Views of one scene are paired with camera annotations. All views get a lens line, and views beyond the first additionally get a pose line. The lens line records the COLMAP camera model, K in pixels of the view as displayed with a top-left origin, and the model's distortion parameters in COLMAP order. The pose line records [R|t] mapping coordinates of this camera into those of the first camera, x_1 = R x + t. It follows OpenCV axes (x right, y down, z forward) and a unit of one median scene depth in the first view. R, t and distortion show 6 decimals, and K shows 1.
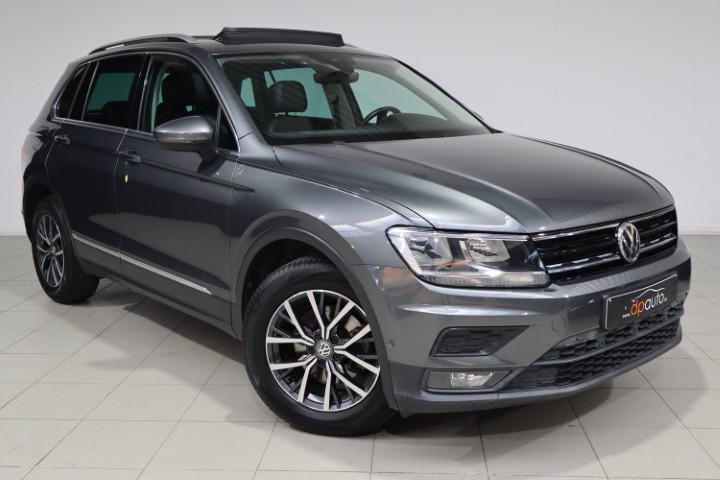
lens RADIAL K [[753.0, 0, 360.0], [0, 753.0, 240.0], [0, 0, 1]] dist [-0.003654, -0.009716]
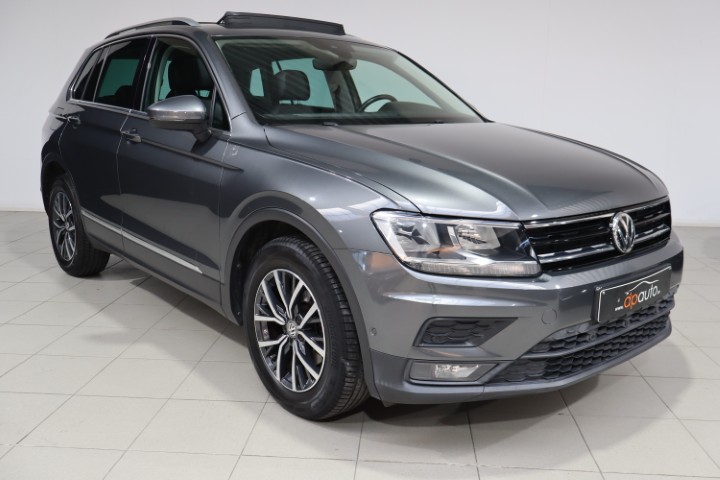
lens RADIAL K [[653.3, 0, 360.0], [0, 653.3, 240.0], [0, 0, 1]] dist [0.011578, 0.006342]
pose [[0.999583, 0.025639, -0.013292, 0.028154], [-0.025297, 0.999360, 0.025276, -0.000234], [0.013932, -0.024929, 0.999592, 0.147652]]
